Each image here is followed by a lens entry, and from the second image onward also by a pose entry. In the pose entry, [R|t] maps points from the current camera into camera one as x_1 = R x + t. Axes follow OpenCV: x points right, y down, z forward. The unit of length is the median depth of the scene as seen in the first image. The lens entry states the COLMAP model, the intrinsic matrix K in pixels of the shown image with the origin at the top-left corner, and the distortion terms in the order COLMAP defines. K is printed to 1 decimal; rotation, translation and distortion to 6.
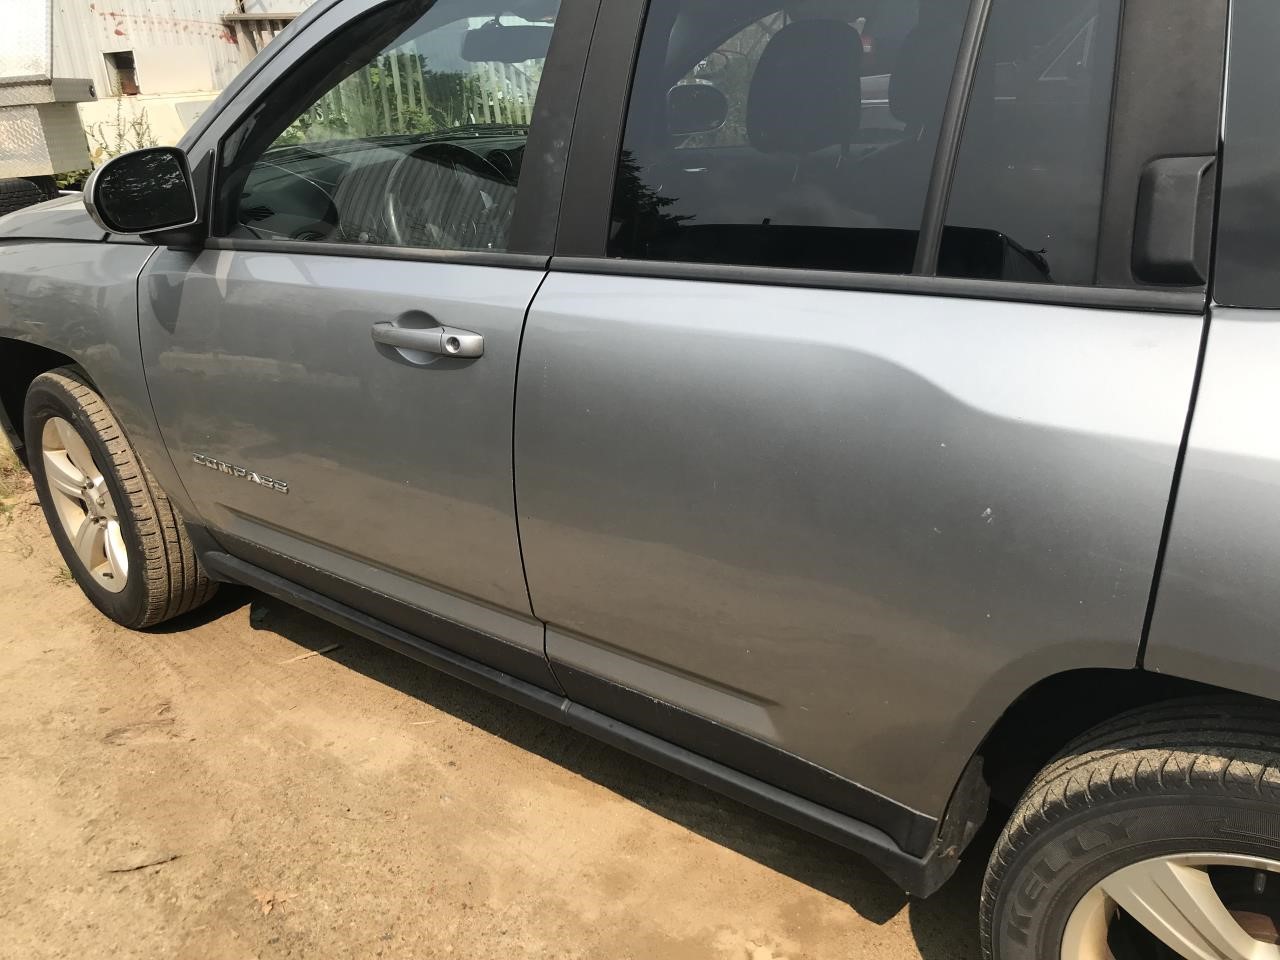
lens RADIAL K [[1064.1, 0, 633.8], [0, 1064.1, 490.2], [0, 0, 1]] dist [0.016257, 0.000754]
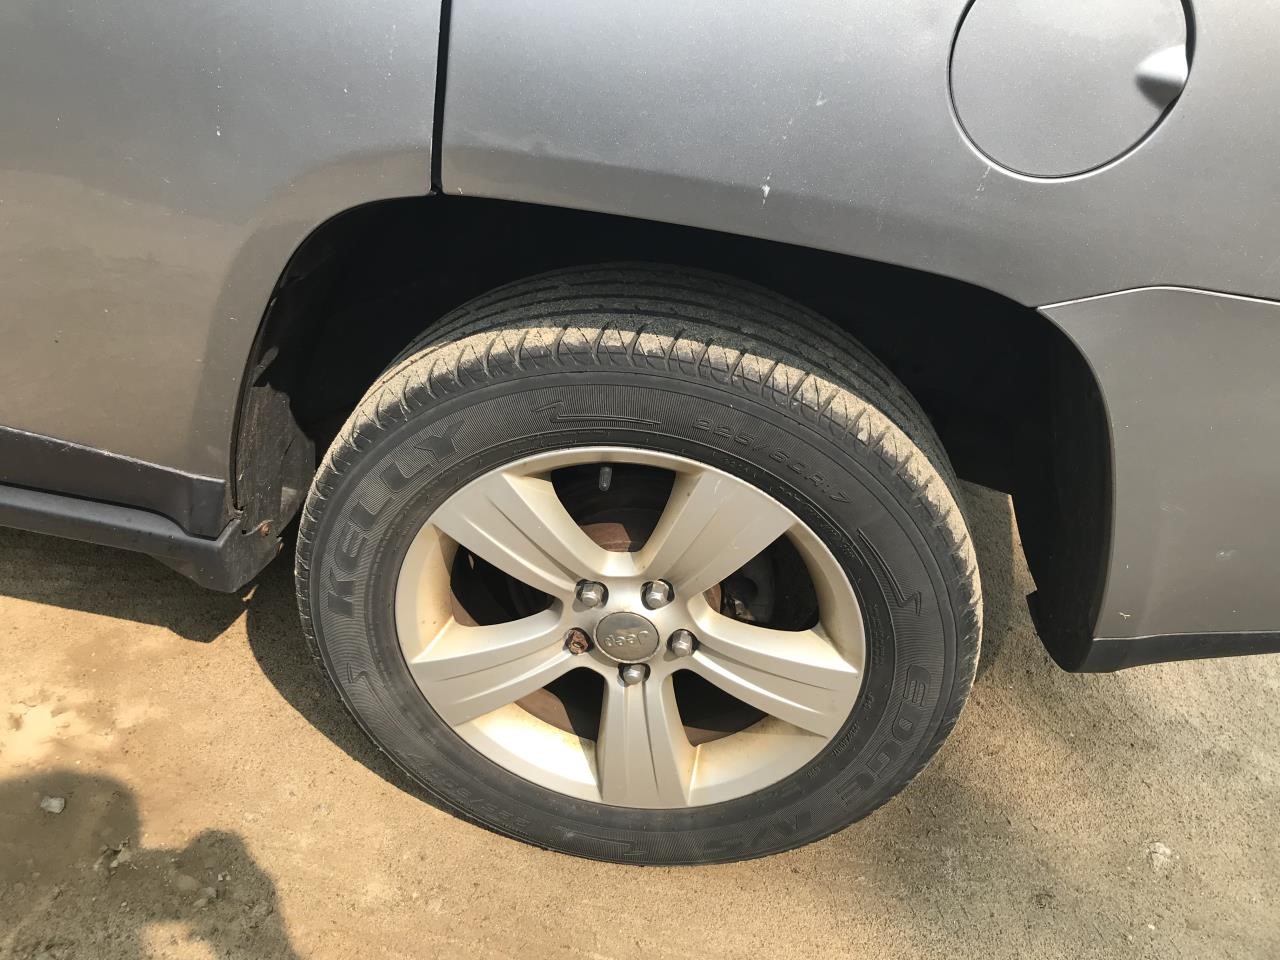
lens RADIAL K [[1064.1, 0, 636.7], [0, 1064.1, 475.7], [0, 0, 1]] dist [0.016257, 0.000754]
pose [[0.863441, -0.142477, 0.483910, 0.194801], [0.033493, 0.973360, 0.226823, 0.166147], [-0.503336, -0.179641, 0.845211, 0.276649]]
